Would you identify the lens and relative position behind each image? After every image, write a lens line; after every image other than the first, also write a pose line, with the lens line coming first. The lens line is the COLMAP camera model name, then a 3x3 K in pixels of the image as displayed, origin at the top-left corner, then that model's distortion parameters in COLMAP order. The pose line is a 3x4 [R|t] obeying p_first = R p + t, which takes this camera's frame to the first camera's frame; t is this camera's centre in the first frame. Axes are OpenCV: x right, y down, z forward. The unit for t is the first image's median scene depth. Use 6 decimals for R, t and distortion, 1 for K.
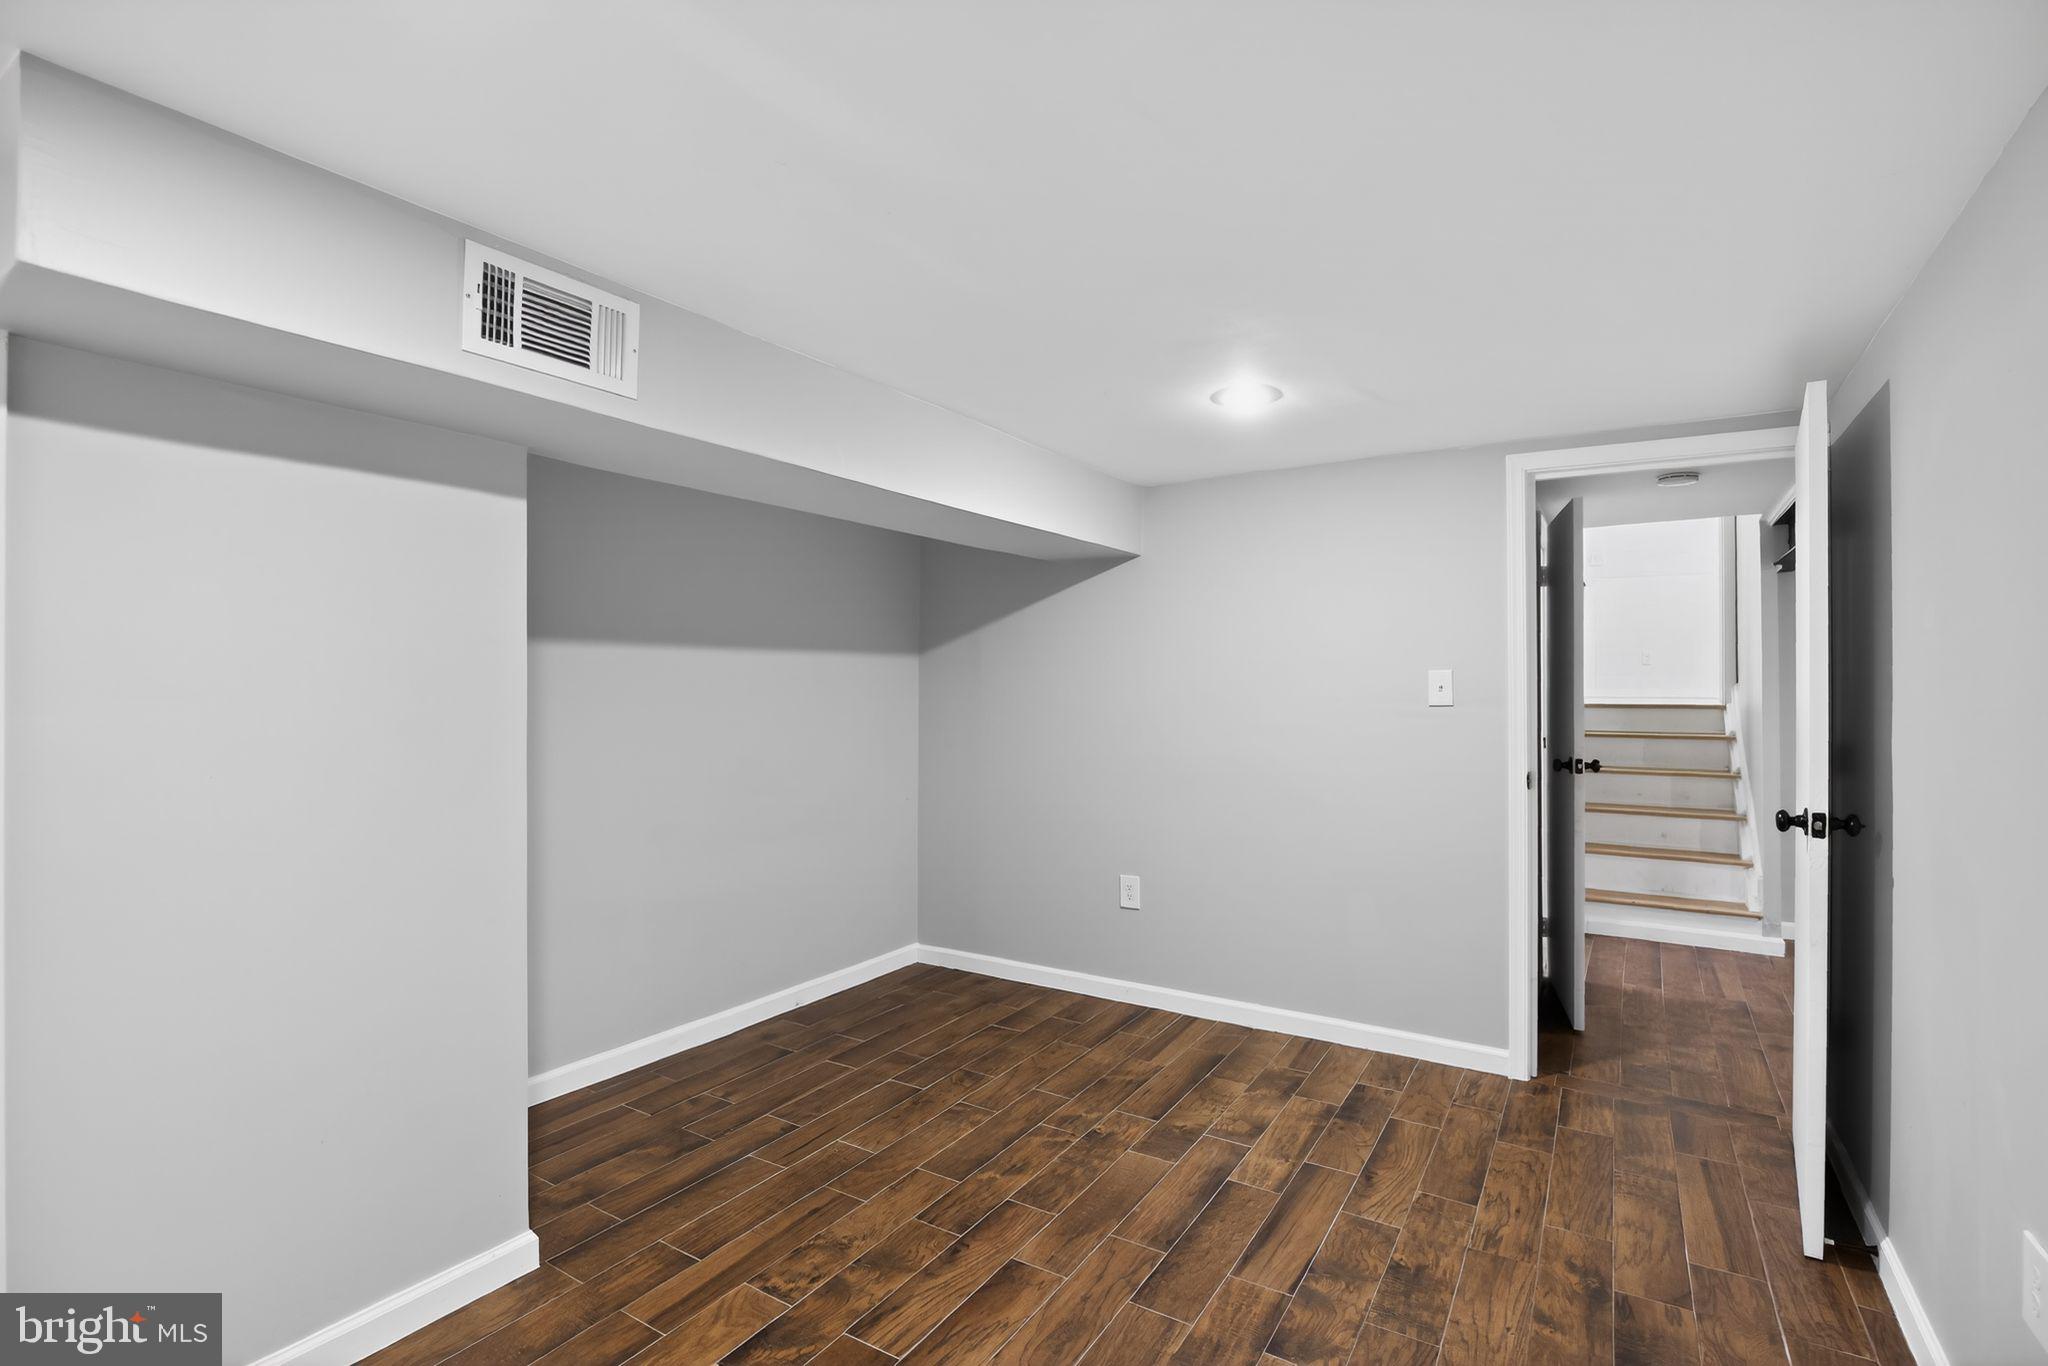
lens RADIAL K [[945.9, 0, 1030.1], [0, 945.9, 676.3], [0, 0, 1]] dist [-0.023735, 0.000473]
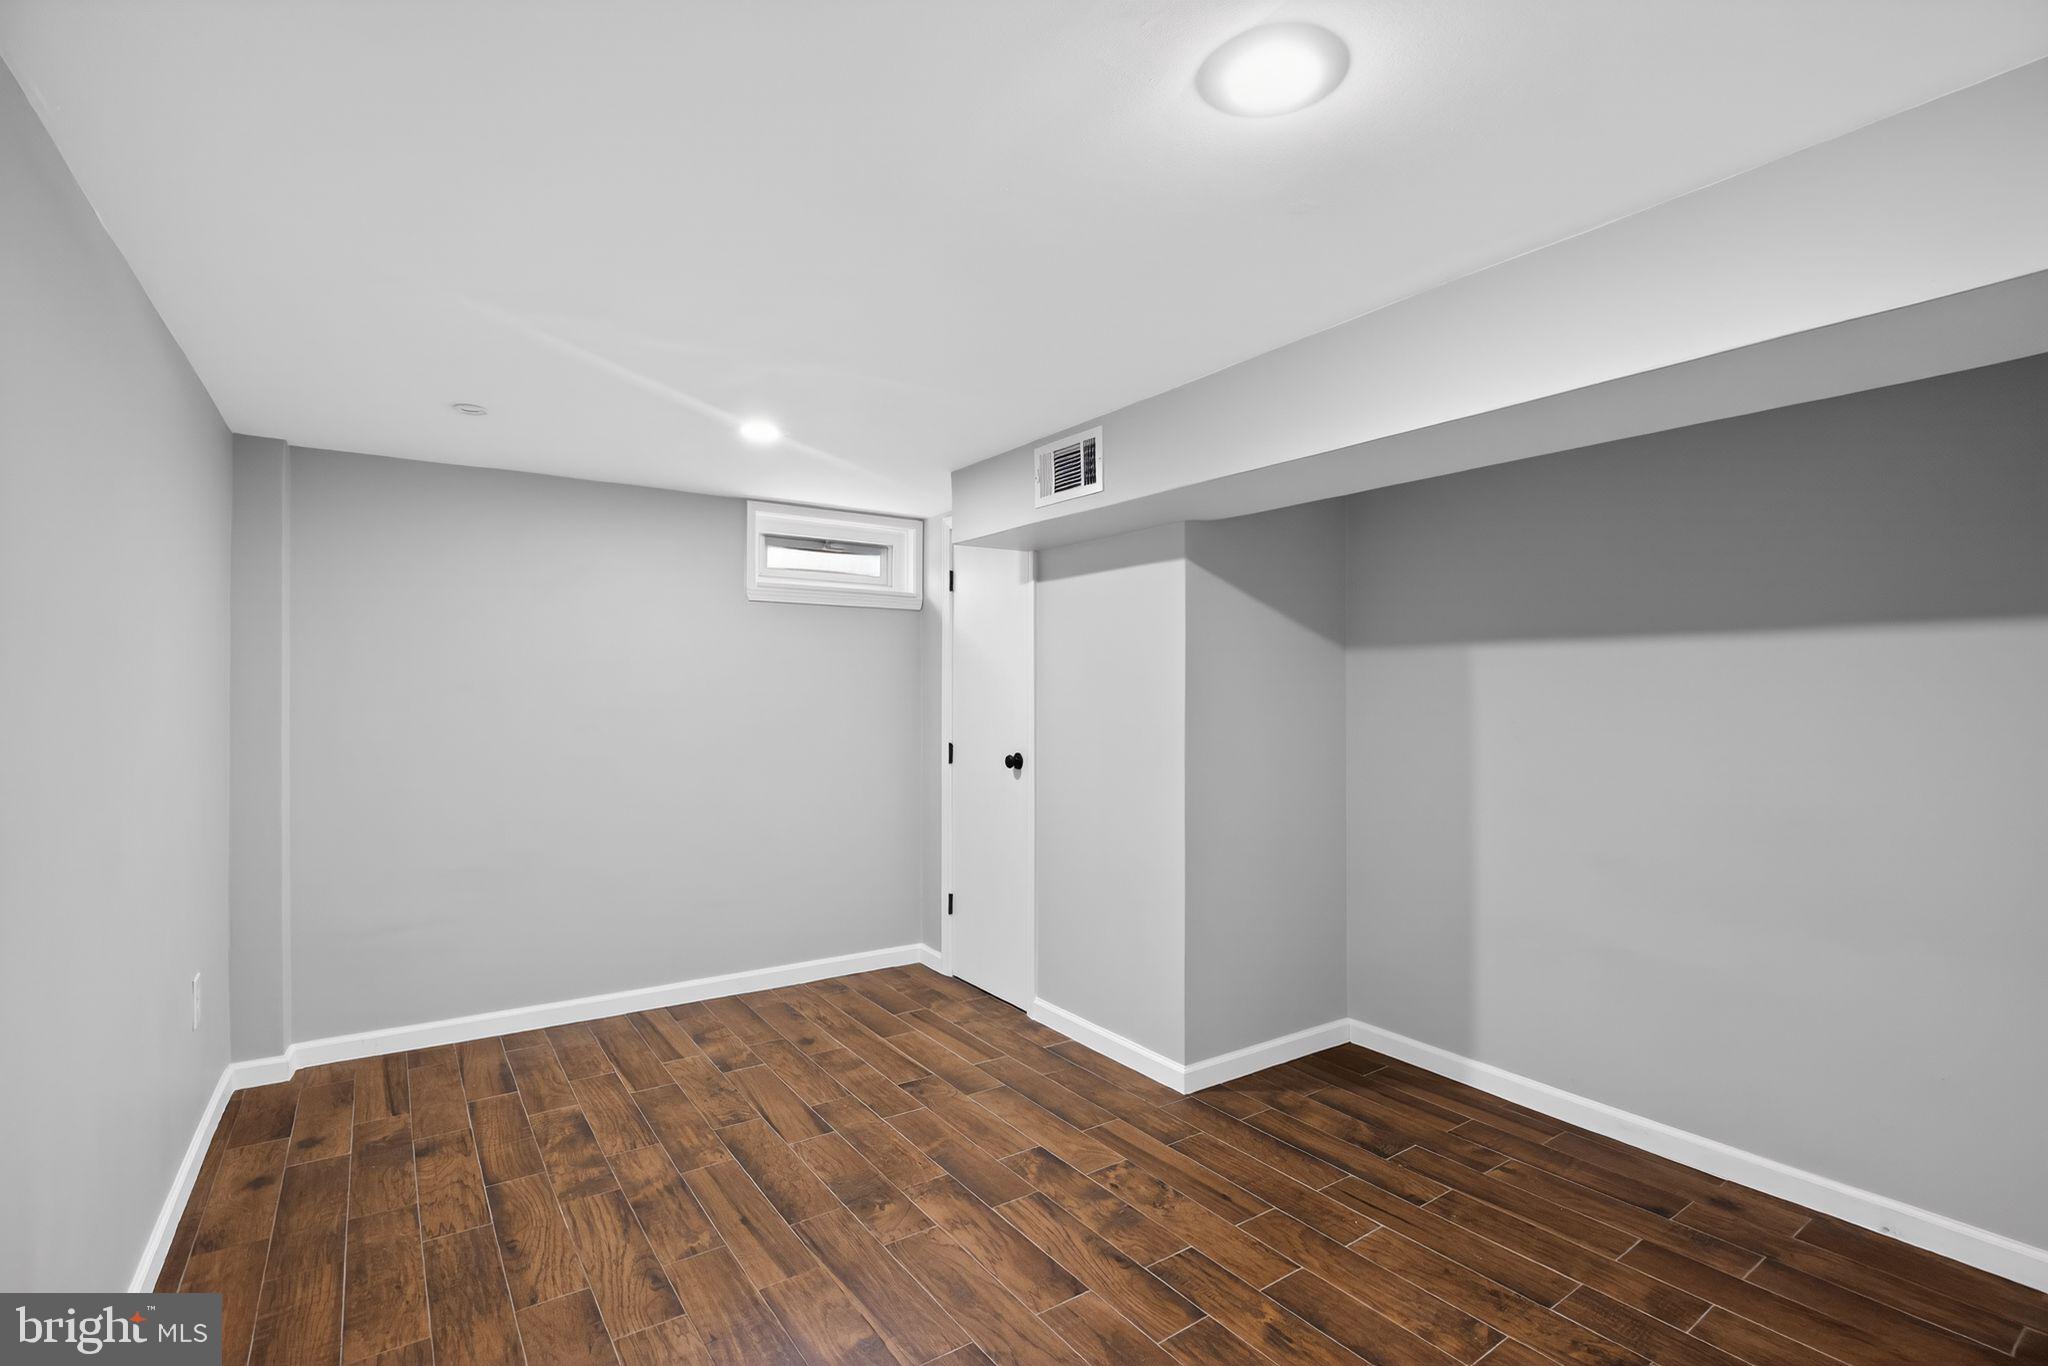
lens RADIAL K [[945.9, 0, 1034.3], [0, 945.9, 688.9], [0, 0, 1]] dist [-0.023735, 0.000473]
pose [[-0.380474, -0.003687, -0.924784, 0.868699], [0.006212, 0.999959, -0.006543, 0.018696], [0.924771, -0.008234, -0.380435, 1.295812]]
